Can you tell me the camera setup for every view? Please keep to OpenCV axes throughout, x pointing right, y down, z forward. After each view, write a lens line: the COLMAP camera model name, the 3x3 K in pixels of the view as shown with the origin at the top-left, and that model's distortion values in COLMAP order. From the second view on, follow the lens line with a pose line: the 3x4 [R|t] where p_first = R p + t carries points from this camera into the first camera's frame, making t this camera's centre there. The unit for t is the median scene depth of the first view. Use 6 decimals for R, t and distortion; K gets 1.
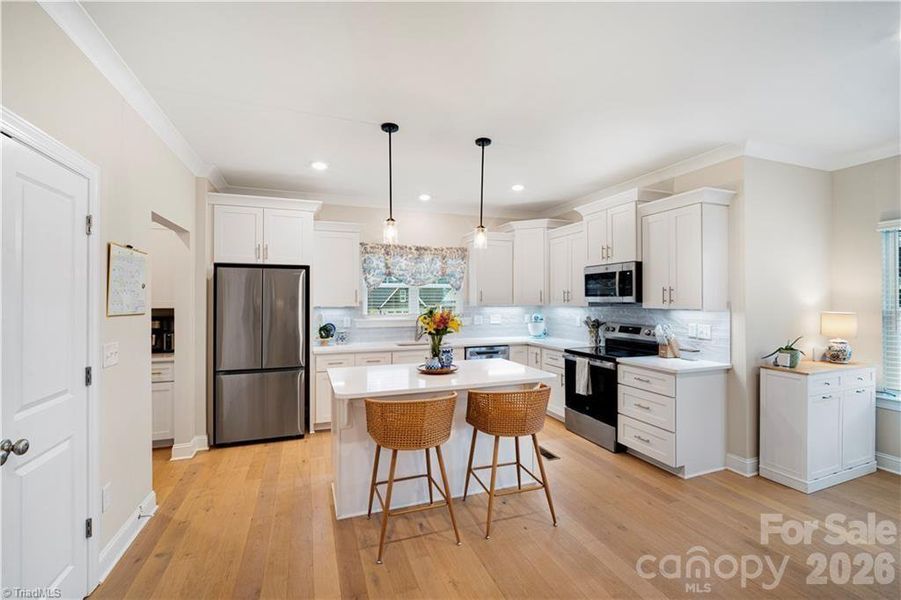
lens RADIAL K [[393.8, 0, 450.5], [0, 393.8, 300.0], [0, 0, 1]] dist [-0.000537, -0.000088]
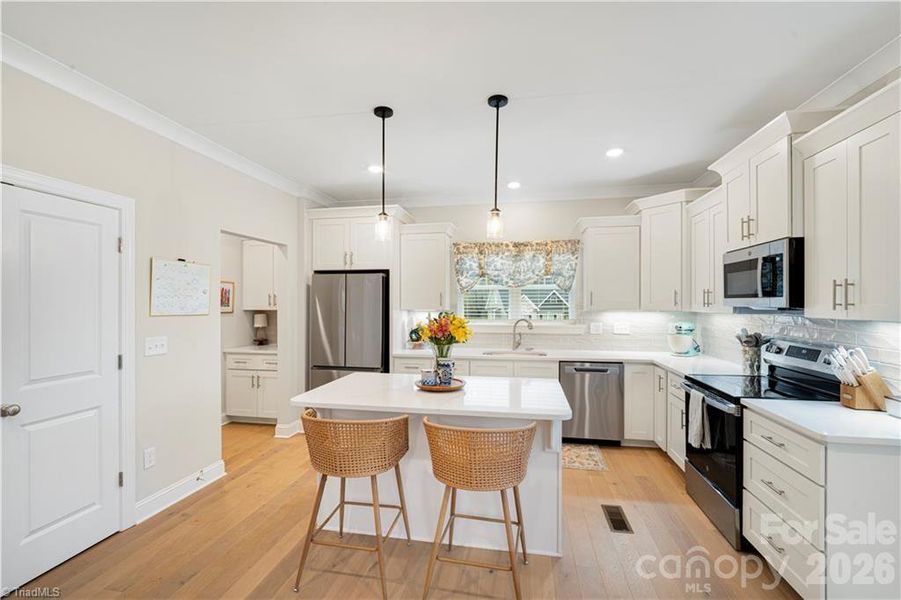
lens RADIAL K [[394.3, 0, 451.5], [0, 394.3, 306.0], [0, 0, 1]] dist [-0.001561, 0.000260]
pose [[0.855910, 0.004269, -0.517107, 0.326042], [-0.001094, 0.999979, 0.006444, 0.000721], [0.517124, -0.004950, 0.855896, 0.223074]]
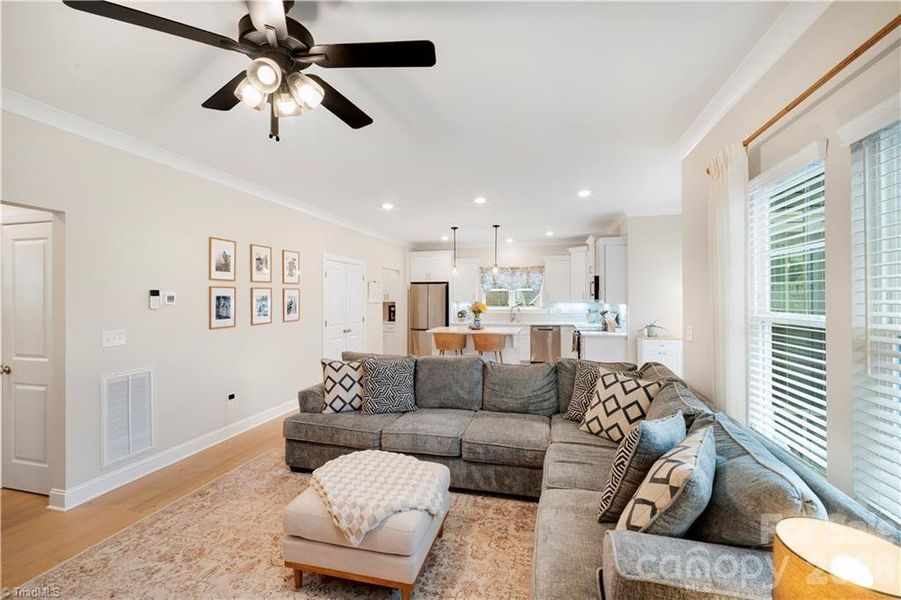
lens RADIAL K [[394.3, 0, 451.5], [0, 394.3, 306.0], [0, 0, 1]] dist [-0.001561, 0.000260]
pose [[0.822358, 0.009931, -0.568883, 0.895415], [0.002022, 0.999790, 0.020376, -0.001985], [0.568966, -0.017907, 0.822166, -0.754145]]
